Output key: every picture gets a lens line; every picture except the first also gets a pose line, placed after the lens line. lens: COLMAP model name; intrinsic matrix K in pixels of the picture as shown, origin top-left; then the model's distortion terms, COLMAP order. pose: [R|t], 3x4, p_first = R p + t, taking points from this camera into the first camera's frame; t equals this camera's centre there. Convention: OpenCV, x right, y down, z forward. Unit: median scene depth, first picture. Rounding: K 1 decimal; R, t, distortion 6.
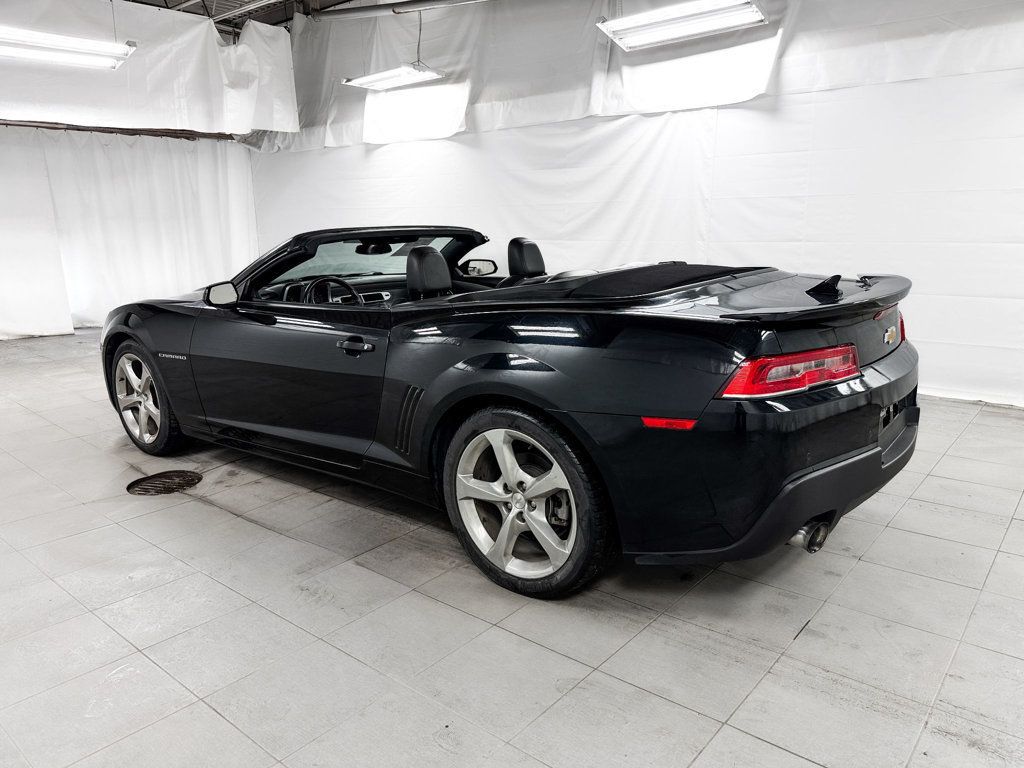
lens RADIAL K [[731.5, 0, 512.0], [0, 731.5, 384.0], [0, 0, 1]] dist [-0.002560, -0.001237]
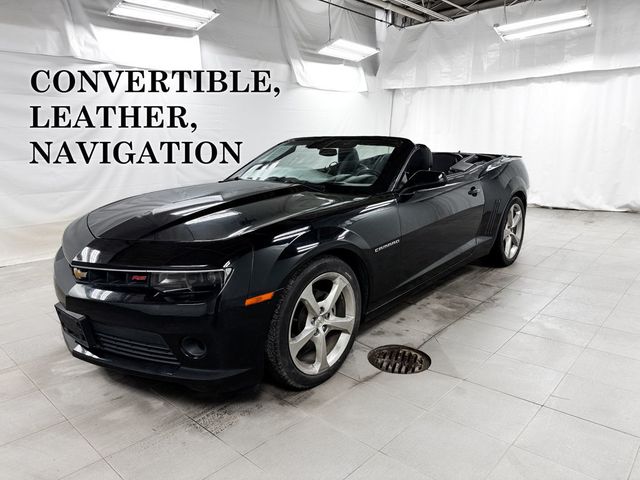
lens RADIAL K [[457.2, 0, 320.0], [0, 457.2, 240.0], [0, 0, 1]] dist [-0.002560, -0.001237]
pose [[0.014687, -0.182419, 0.983111, -0.691300], [0.231425, 0.957140, 0.174143, -0.114658], [-0.972742, 0.224959, 0.056274, 0.636296]]
